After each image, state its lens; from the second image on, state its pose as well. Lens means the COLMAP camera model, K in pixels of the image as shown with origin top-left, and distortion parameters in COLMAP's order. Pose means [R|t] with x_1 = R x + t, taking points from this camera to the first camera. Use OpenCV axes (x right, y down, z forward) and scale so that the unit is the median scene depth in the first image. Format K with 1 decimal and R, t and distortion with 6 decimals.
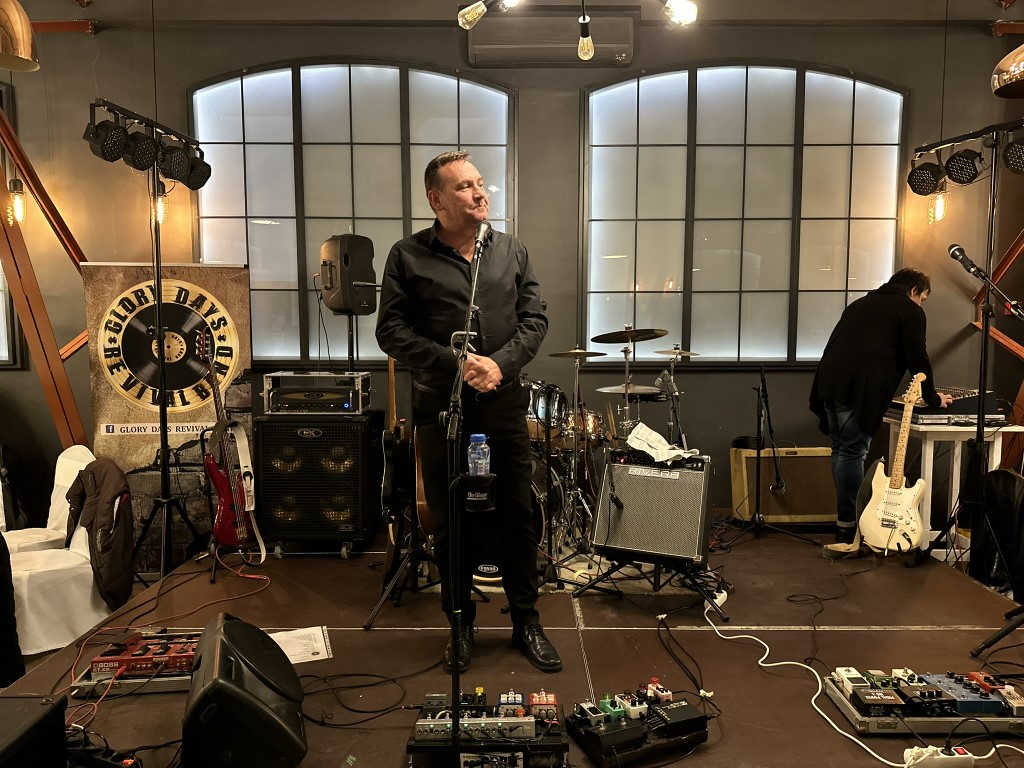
lens RADIAL K [[716.3, 0, 512.0], [0, 716.3, 384.0], [0, 0, 1]] dist [0.048206, -0.062429]
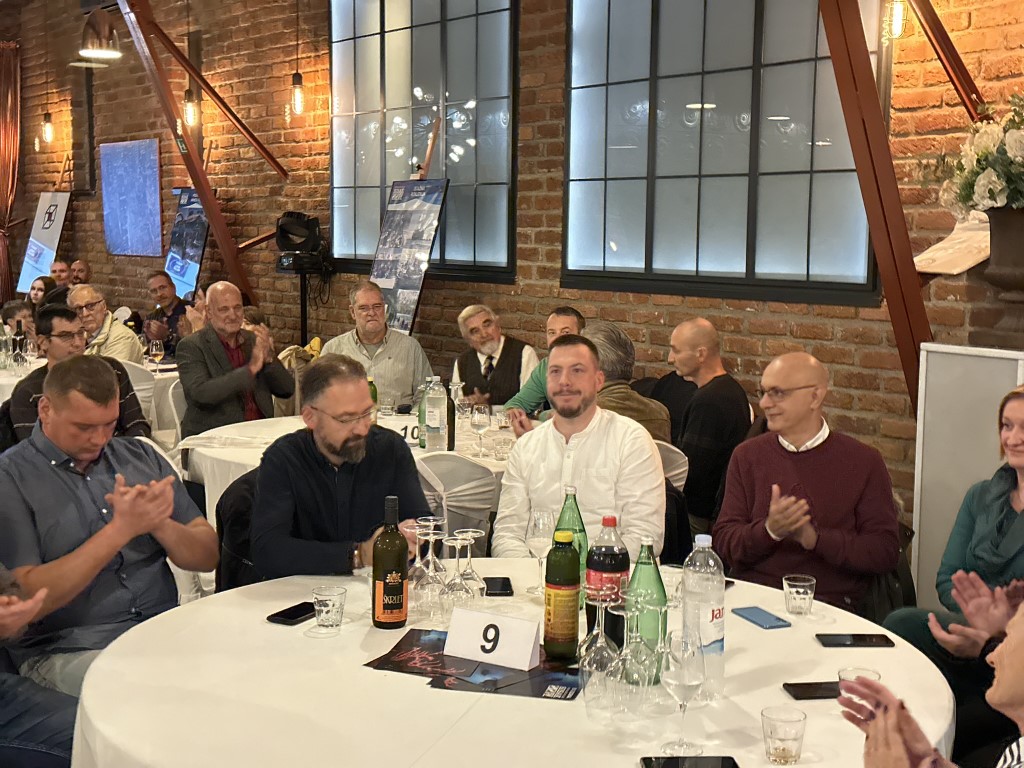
lens RADIAL K [[1424.5, 0, 512.0], [0, 1424.5, 384.0], [0, 0, 1]] dist [0.003347, 0.002566]
pose [[0.603116, 0.094028, -0.792092, 1.615359], [-0.076382, 0.995272, 0.059988, 0.004938], [0.793988, 0.024322, 0.607446, 0.022043]]
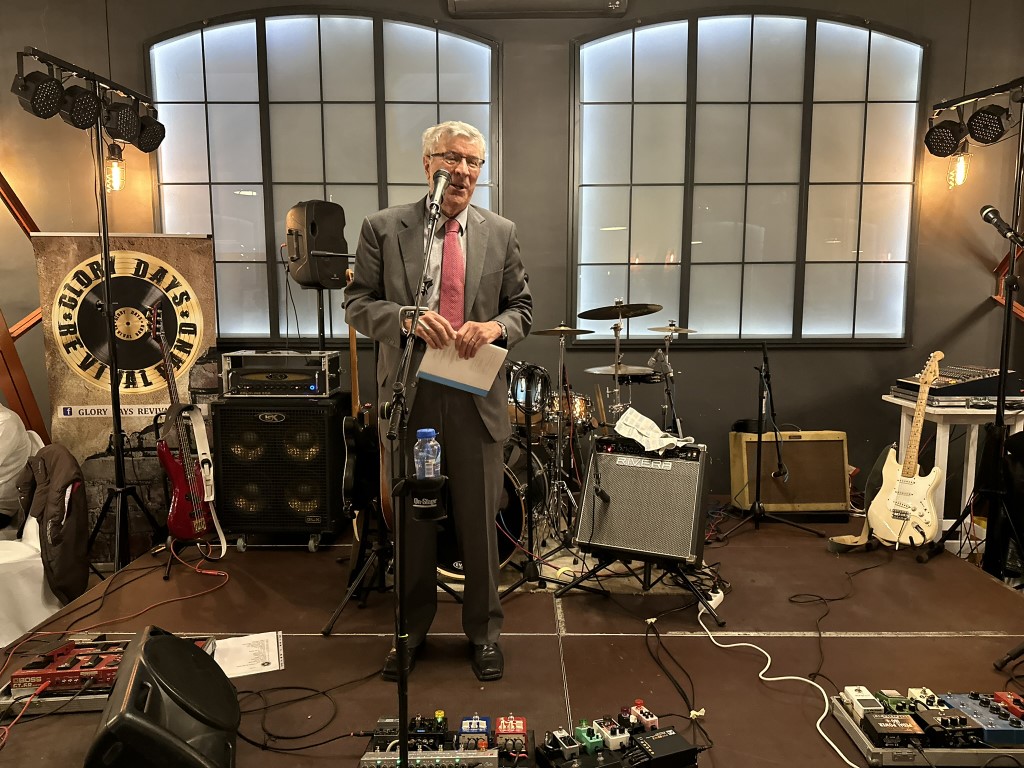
lens RADIAL K [[718.3, 0, 508.0], [0, 718.3, 387.6], [0, 0, 1]] dist [0.029955, -0.035202]
pose [[0.999975, -0.000603, -0.007041, 0.026121], [0.000874, 0.999256, 0.038561, -0.005001], [0.007012, -0.038566, 0.999231, 0.077844]]
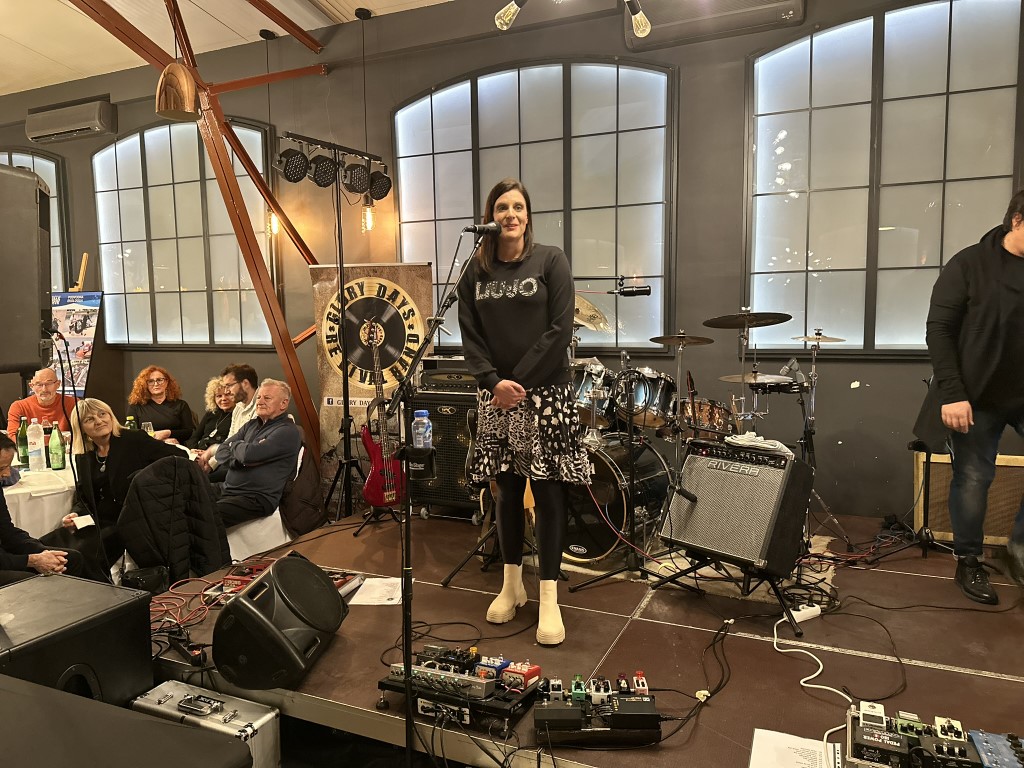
lens RADIAL K [[711.4, 0, 514.3], [0, 711.4, 384.8], [0, 0, 1]] dist [0.049787, -0.063896]
pose [[0.913245, 0.027368, -0.406490, 0.251631], [-0.020948, 0.999576, 0.020235, 0.003413], [0.406871, -0.009964, 0.913431, 0.031093]]
